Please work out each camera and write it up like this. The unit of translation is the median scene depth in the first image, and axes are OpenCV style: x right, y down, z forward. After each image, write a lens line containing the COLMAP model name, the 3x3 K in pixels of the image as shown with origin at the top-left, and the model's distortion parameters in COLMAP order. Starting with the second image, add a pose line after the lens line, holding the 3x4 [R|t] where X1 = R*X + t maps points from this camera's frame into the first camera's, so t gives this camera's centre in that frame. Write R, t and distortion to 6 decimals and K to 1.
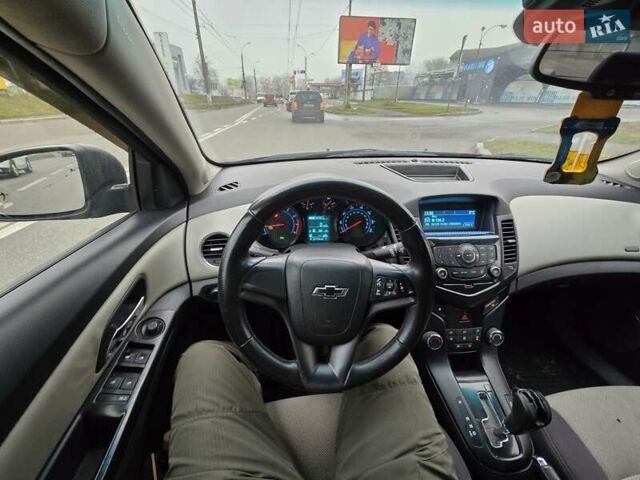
lens RADIAL K [[266.5, 0, 324.0], [0, 266.5, 232.7], [0, 0, 1]] dist [0.001161, 0.000139]
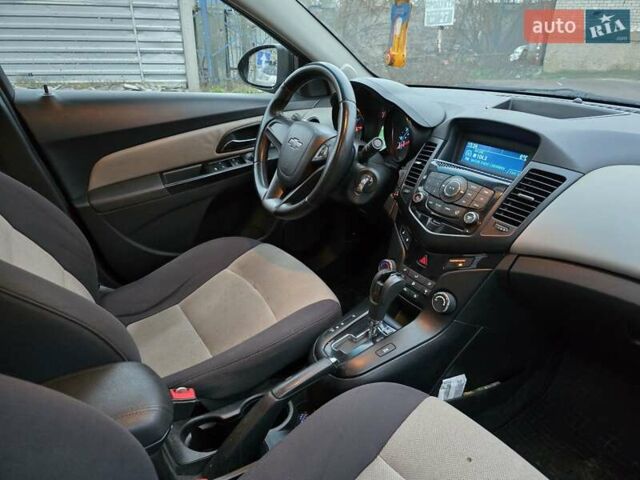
lens RADIAL K [[441.6, 0, 328.7], [0, 441.6, 234.3], [0, 0, 1]] dist [0.060417, -0.059098]
pose [[0.486054, 0.348805, -0.801303, 1.501957], [-0.411819, 0.900130, 0.142024, 0.175211], [0.770816, 0.260961, 0.581156, -0.055344]]
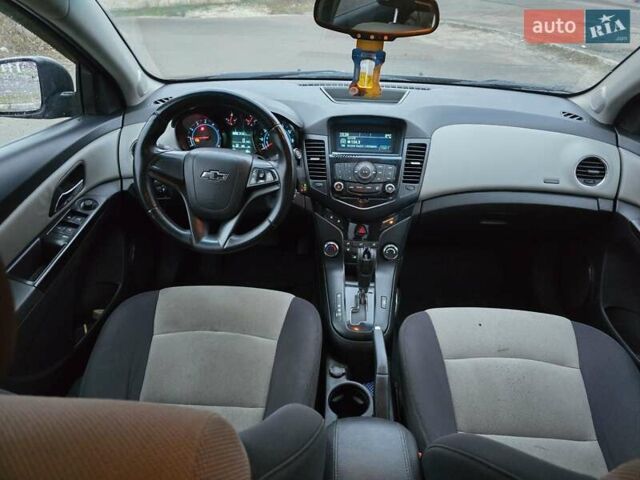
lens RADIAL K [[441.6, 0, 328.7], [0, 441.6, 234.3], [0, 0, 1]] dist [0.060417, -0.059098]
pose [[0.991001, 0.072586, -0.112468, 0.614762], [-0.067164, 0.996423, 0.051280, 0.256012], [0.115788, -0.043265, 0.992331, -0.820196]]
